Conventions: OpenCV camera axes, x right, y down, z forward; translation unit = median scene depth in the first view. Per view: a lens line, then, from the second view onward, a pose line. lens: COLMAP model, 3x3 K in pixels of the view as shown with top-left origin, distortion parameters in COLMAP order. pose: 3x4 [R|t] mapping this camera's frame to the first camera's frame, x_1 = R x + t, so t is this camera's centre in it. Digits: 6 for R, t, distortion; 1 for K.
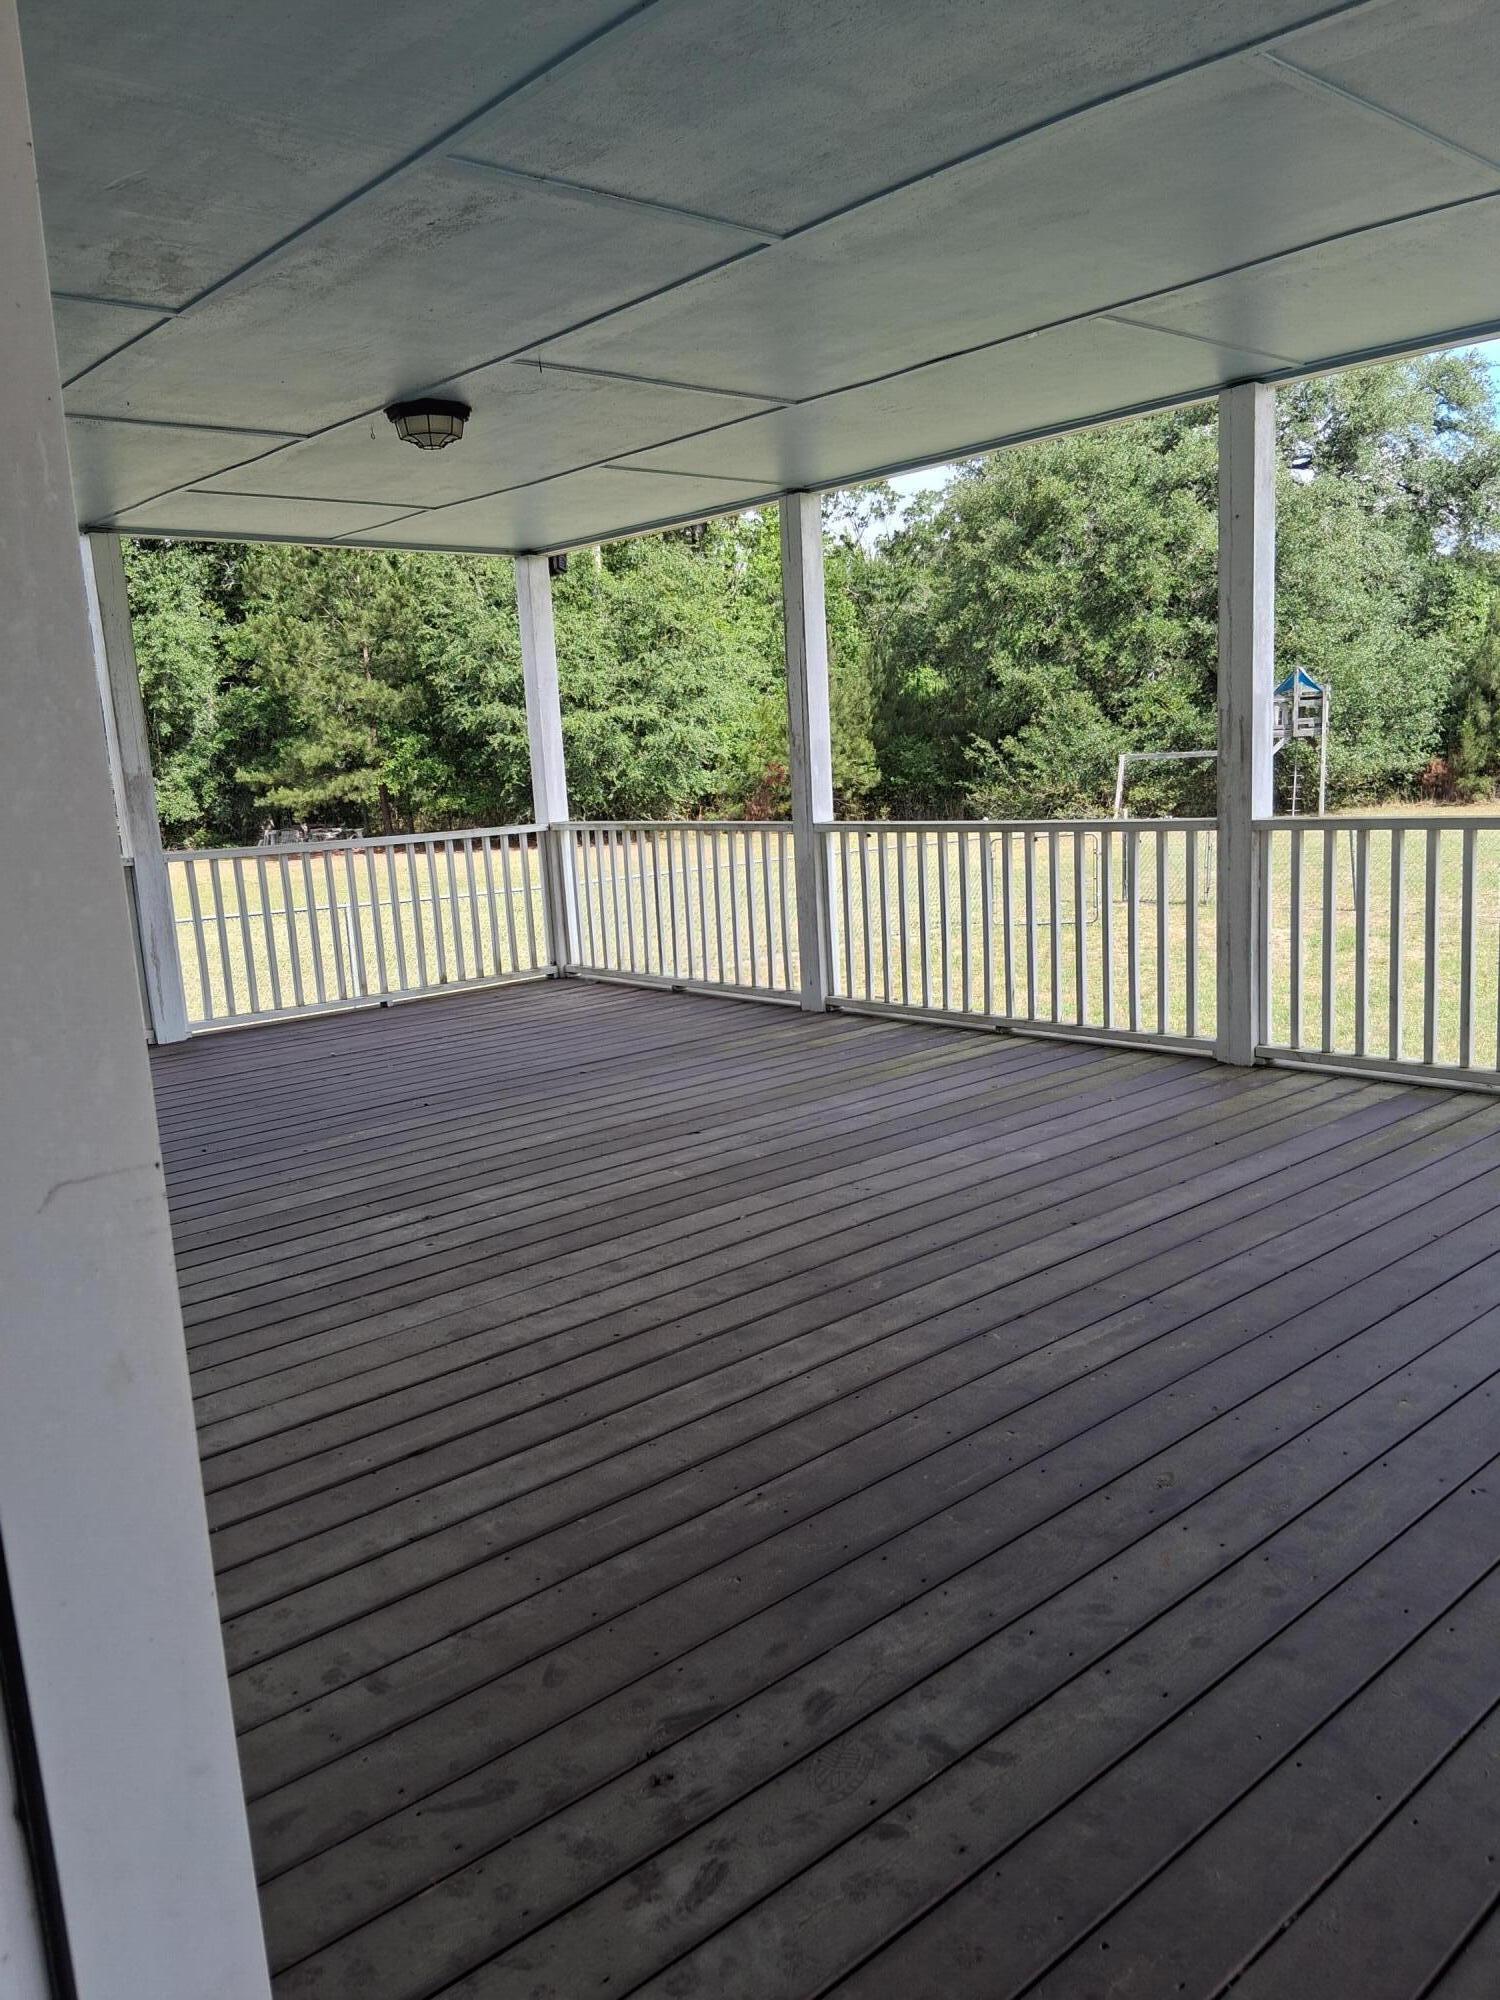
lens RADIAL K [[1544.3, 0, 767.6], [0, 1544.3, 1015.1], [0, 0, 1]] dist [0.004764, -0.055547]
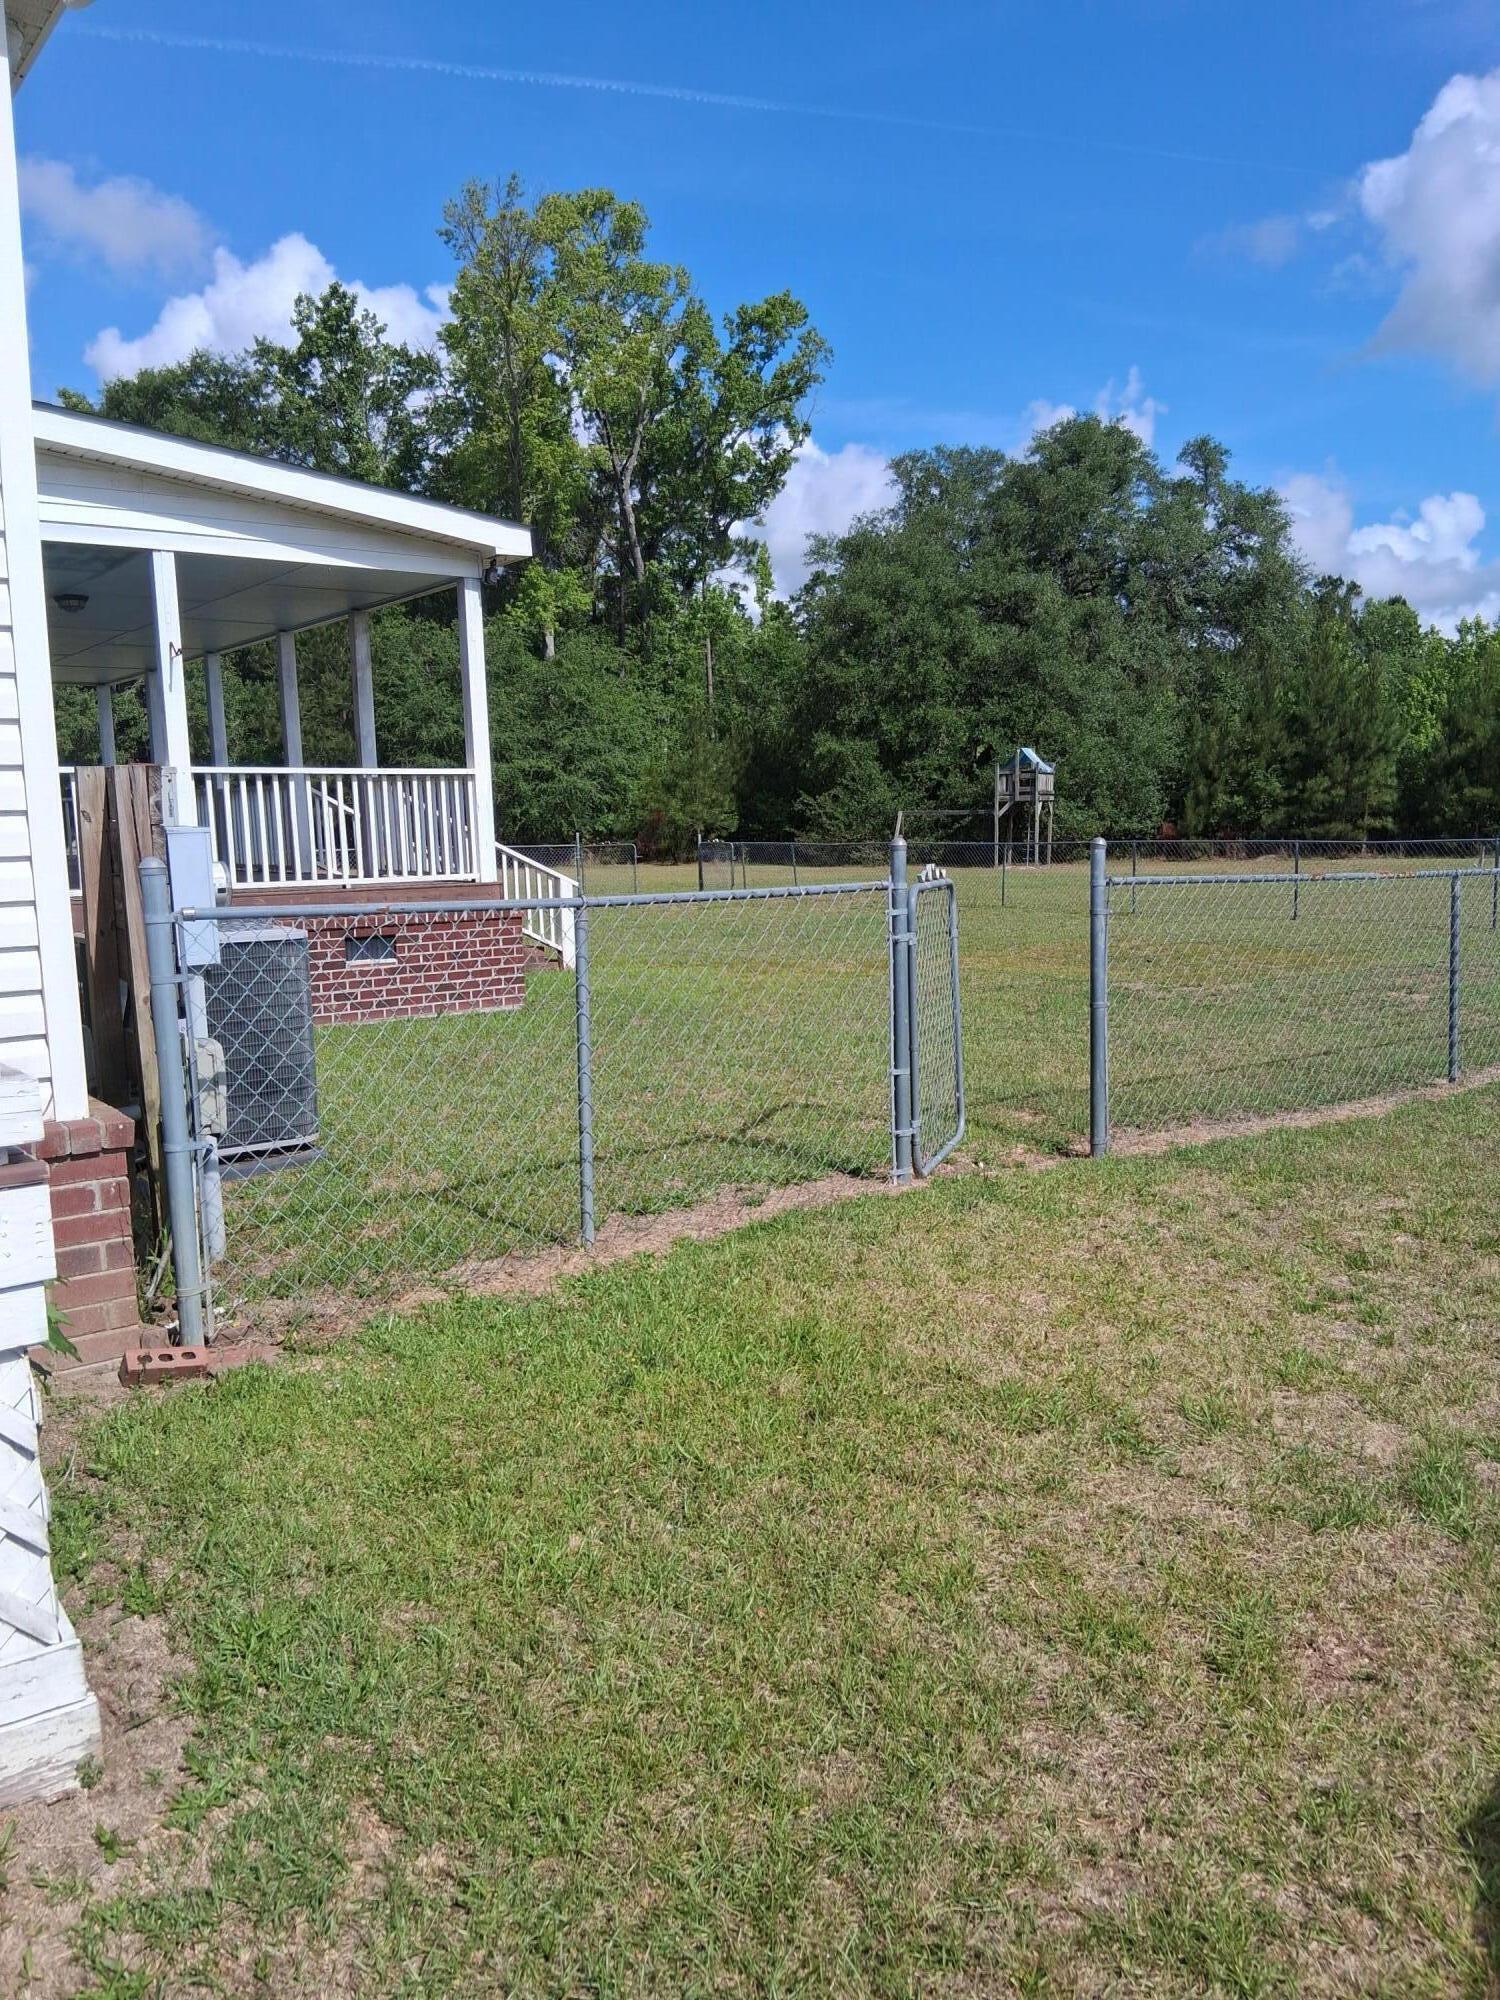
lens RADIAL K [[1544.3, 0, 757.4], [0, 1544.3, 1008.9], [0, 0, 1]] dist [0.004764, -0.055547]
pose [[0.995610, 0.045885, -0.081580, 0.199775], [-0.048557, 0.998337, -0.031077, 0.036776], [0.080018, 0.034902, 0.996182, -0.251788]]
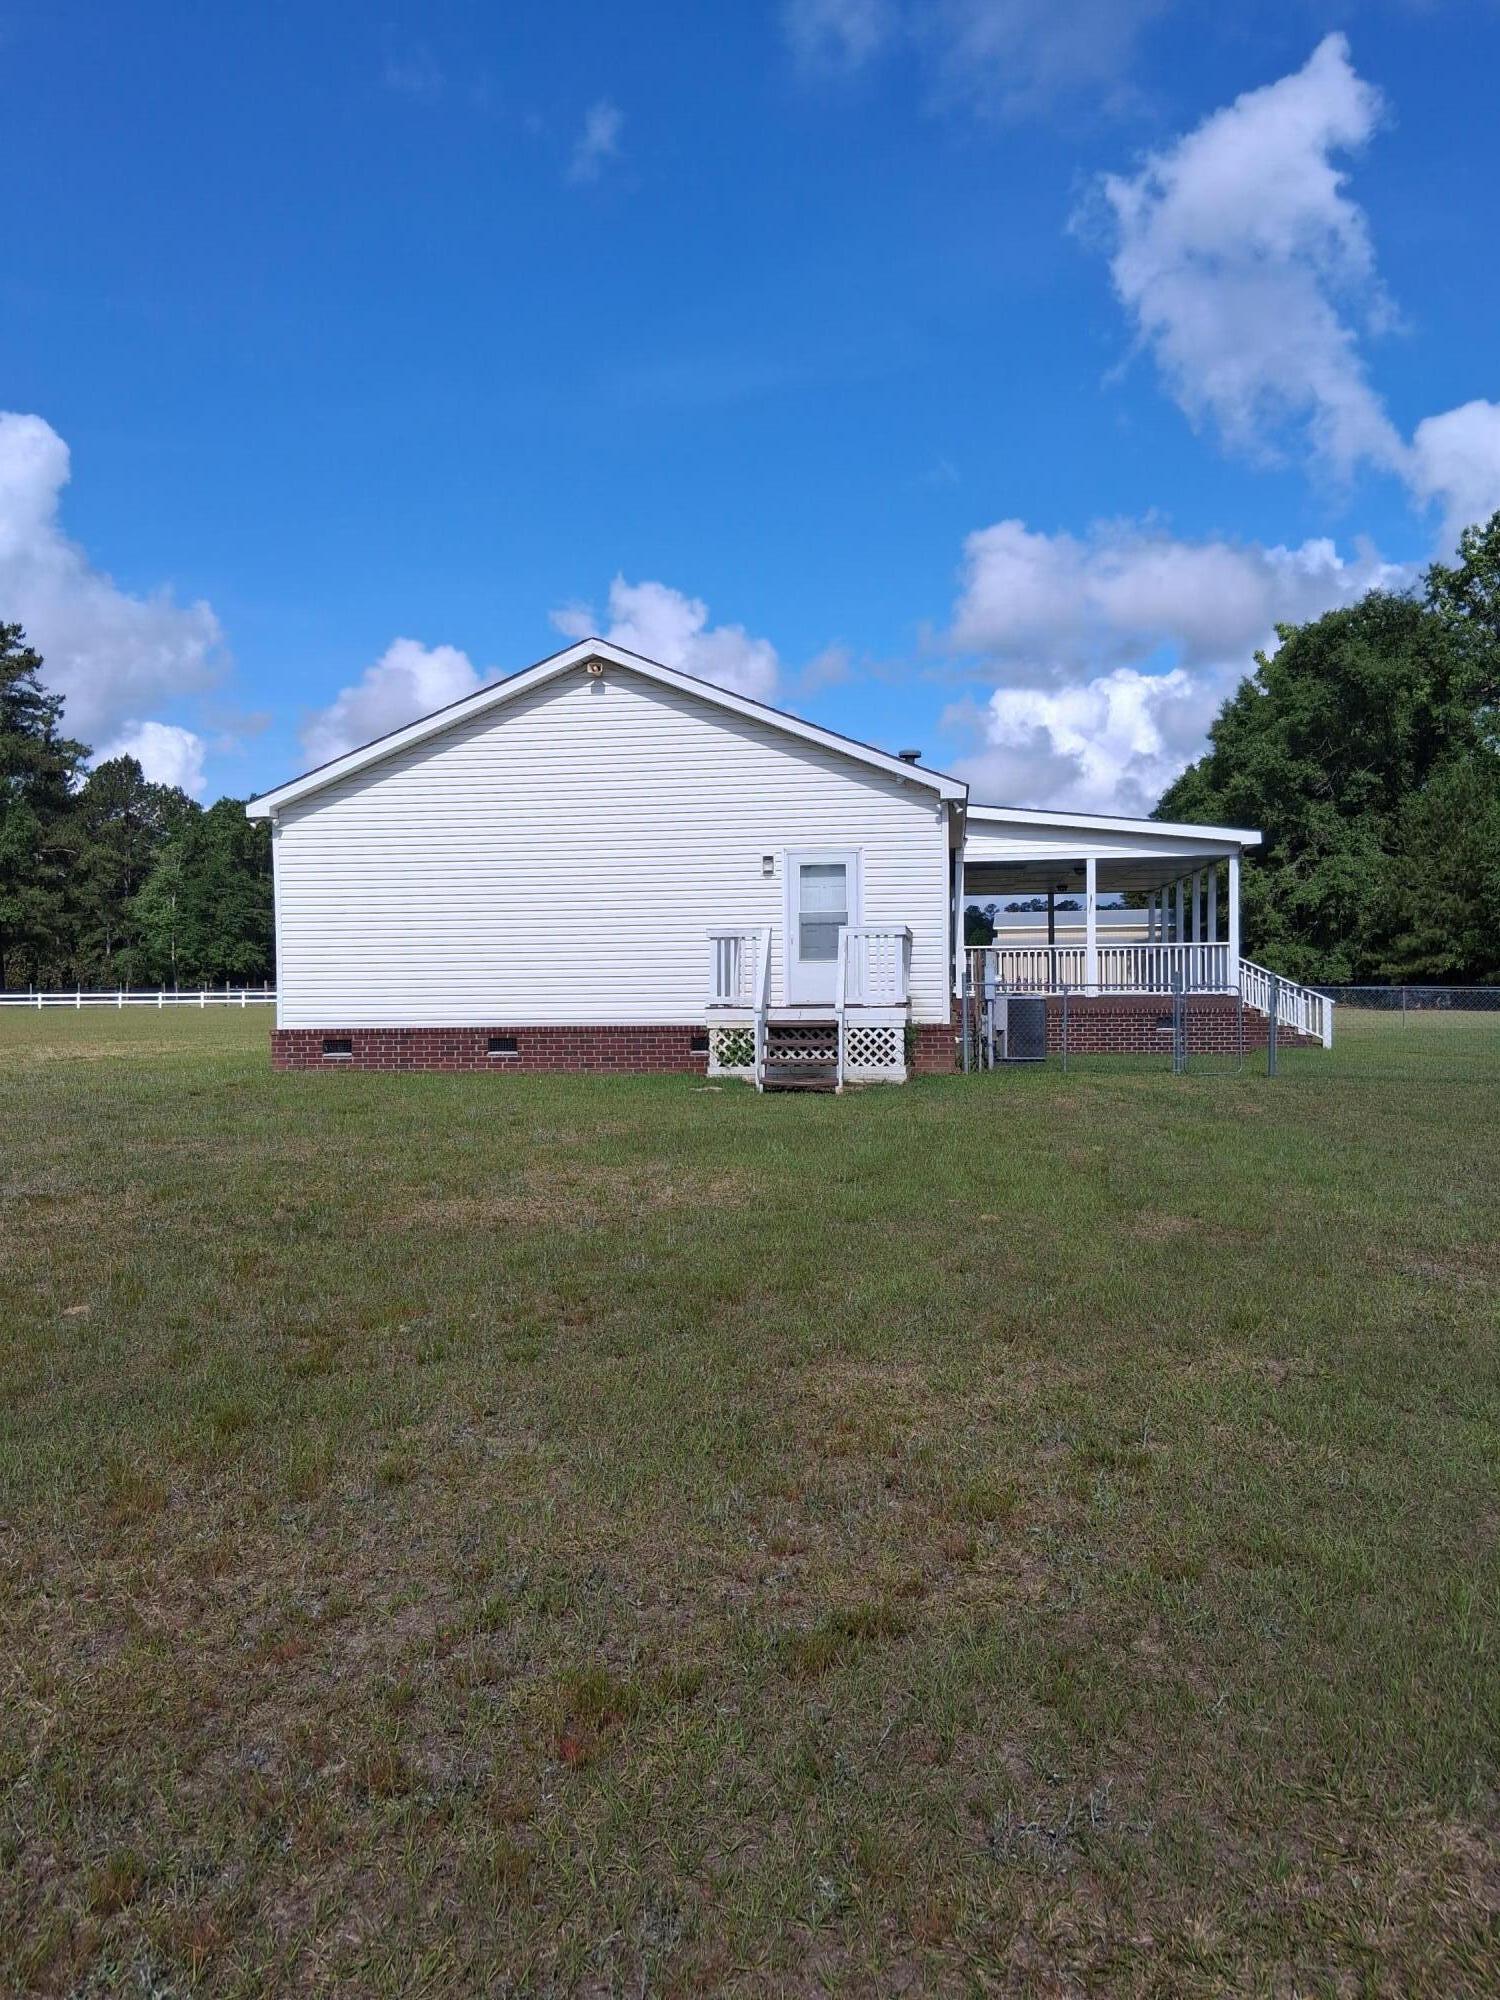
lens RADIAL K [[1544.3, 0, 750.8], [0, 1544.3, 1002.7], [0, 0, 1]] dist [0.004764, -0.055547]
pose [[0.638731, 0.053158, -0.767591, 0.630131], [-0.142355, 0.988552, -0.049996, 0.084151], [0.756147, 0.141205, 0.638986, -0.650017]]
